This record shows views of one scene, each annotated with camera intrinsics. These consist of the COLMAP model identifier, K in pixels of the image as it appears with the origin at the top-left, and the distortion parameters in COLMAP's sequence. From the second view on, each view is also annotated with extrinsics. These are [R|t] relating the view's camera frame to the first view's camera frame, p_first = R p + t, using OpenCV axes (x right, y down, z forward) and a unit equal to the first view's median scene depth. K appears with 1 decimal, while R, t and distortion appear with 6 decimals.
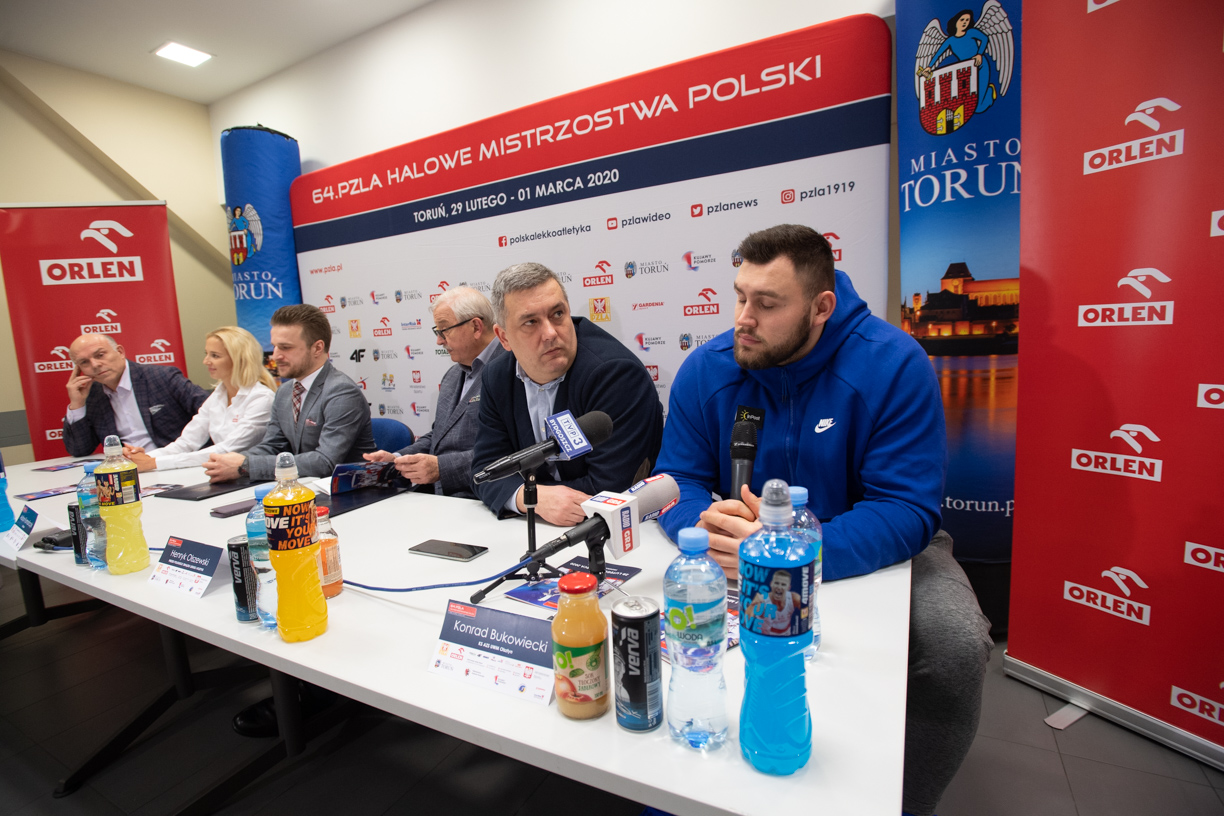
lens RADIAL K [[585.0, 0, 612.0], [0, 585.0, 408.0], [0, 0, 1]] dist [-0.058569, 0.017842]
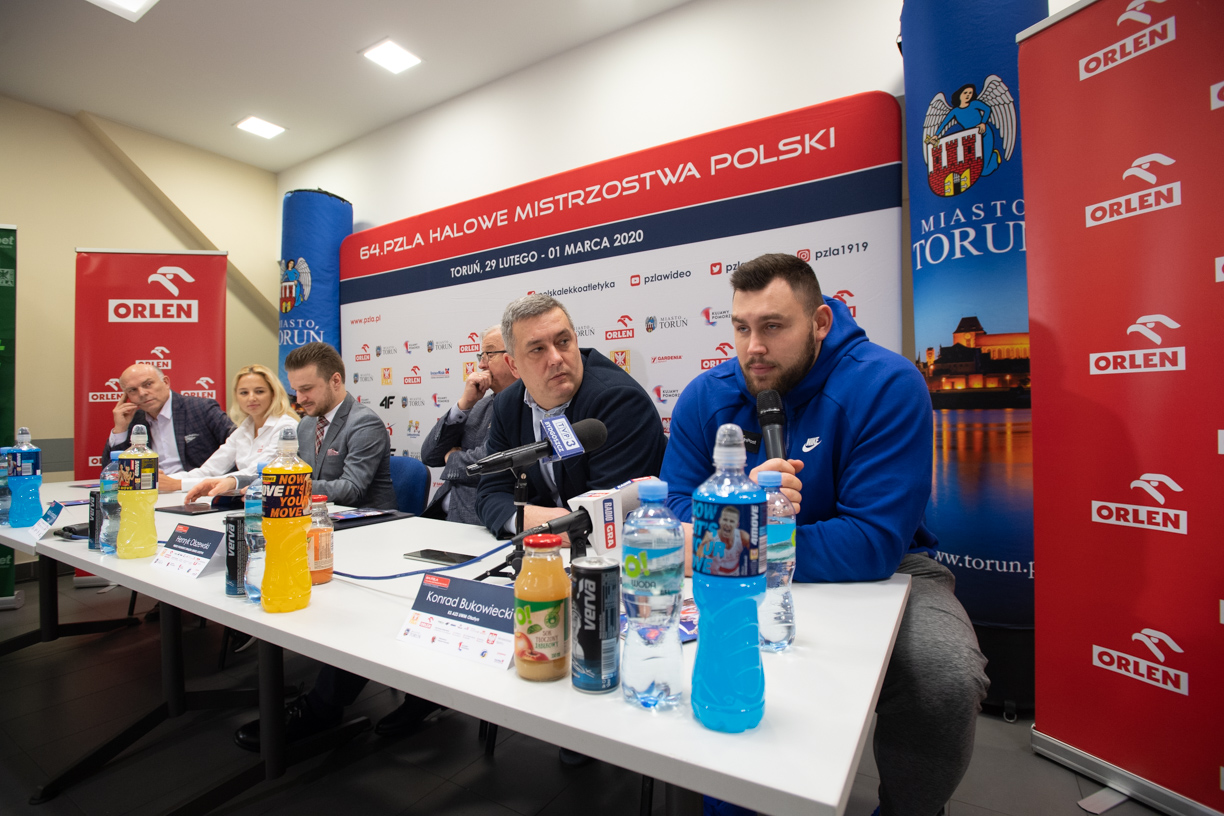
lens RADIAL K [[585.7, 0, 612.0], [0, 585.7, 408.0], [0, 0, 1]] dist [-0.063005, 0.020776]
pose [[0.997529, 0.042612, -0.055860, 0.032859], [-0.049699, 0.989958, -0.132340, 0.061181], [0.049660, 0.134790, 0.989629, -0.009324]]
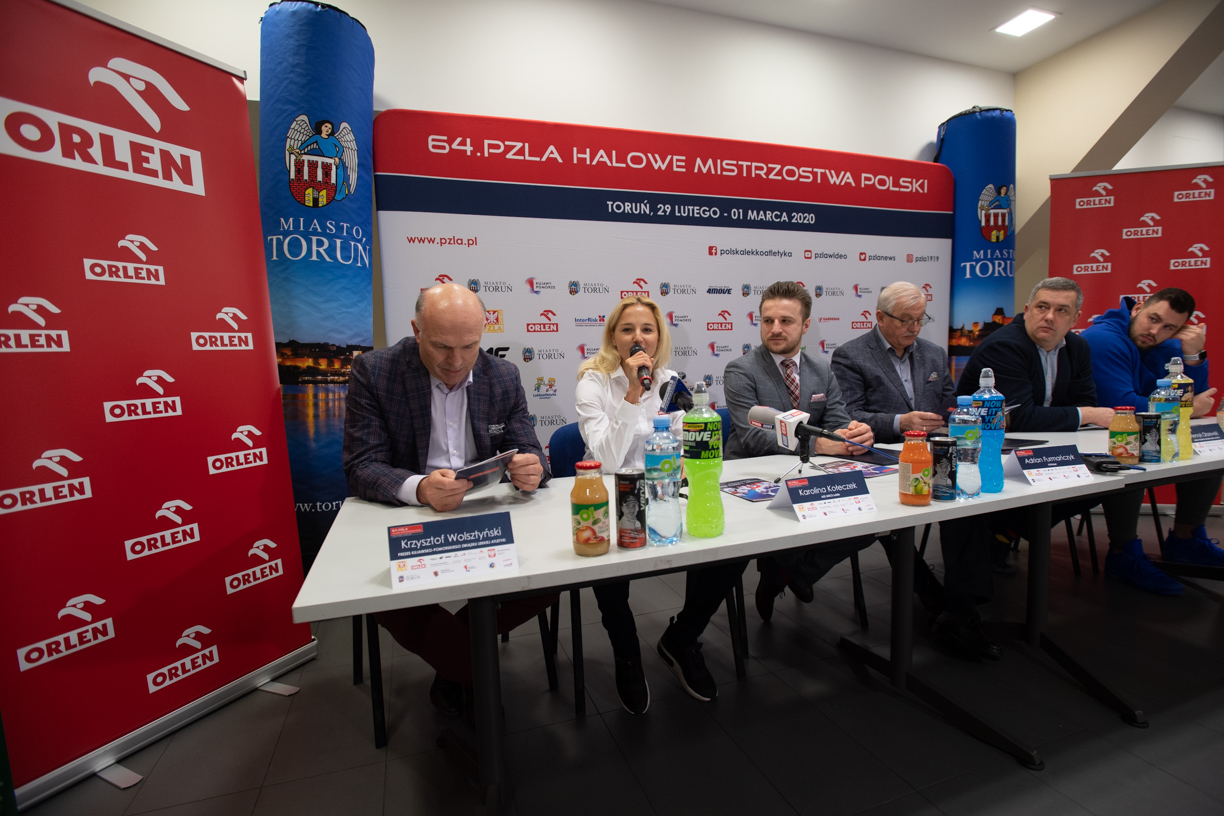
lens RADIAL K [[588.7, 0, 612.0], [0, 588.7, 408.0], [0, 0, 1]] dist [-0.061062, 0.022216]
pose [[0.681455, -0.022487, 0.731514, -1.514791], [0.090915, 0.994387, -0.054126, 0.063979], [-0.726191, 0.103391, 0.679674, 0.573178]]
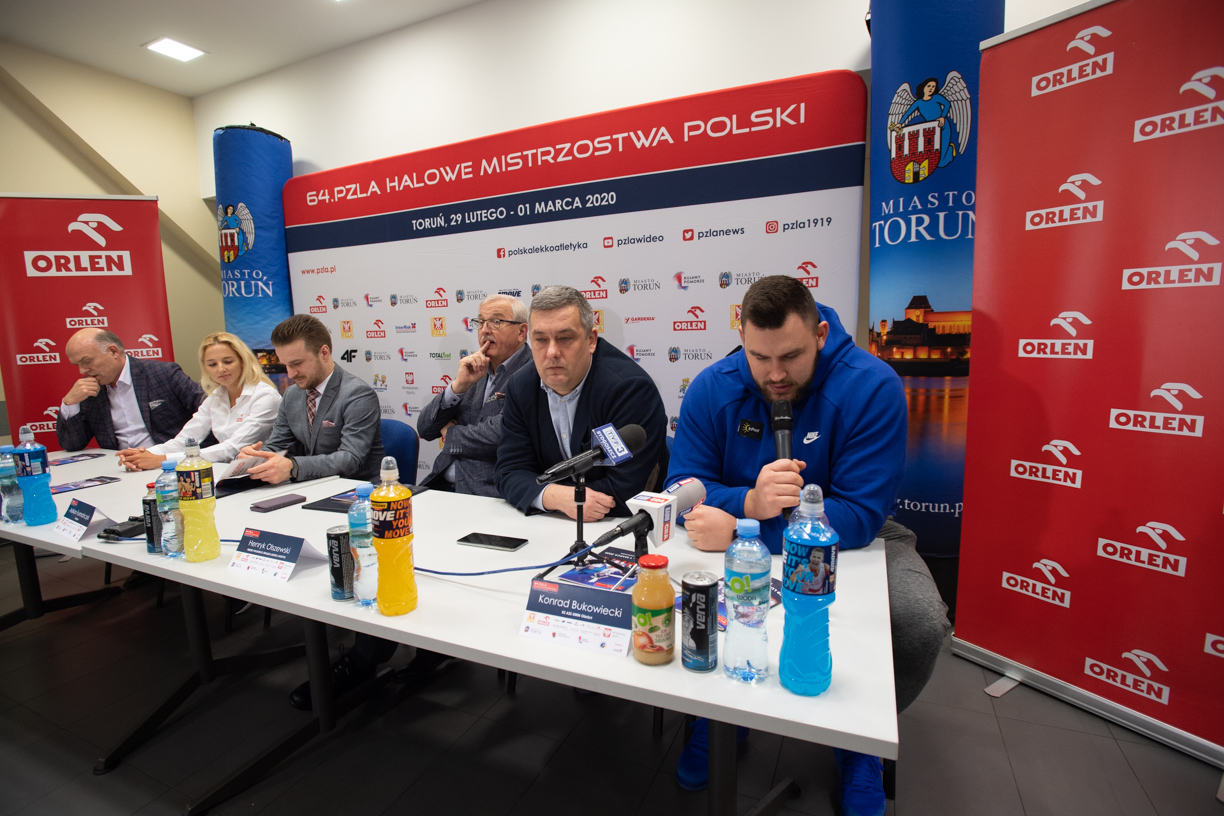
lens RADIAL K [[586.6, 0, 612.0], [0, 586.6, 408.0], [0, 0, 1]] dist [-0.063915, 0.022540]
pose [[0.997179, 0.020931, 0.072083, -0.077802], [-0.020983, 0.999780, -0.000029, -0.013199], [-0.072067, -0.001483, 0.997399, -0.093318]]
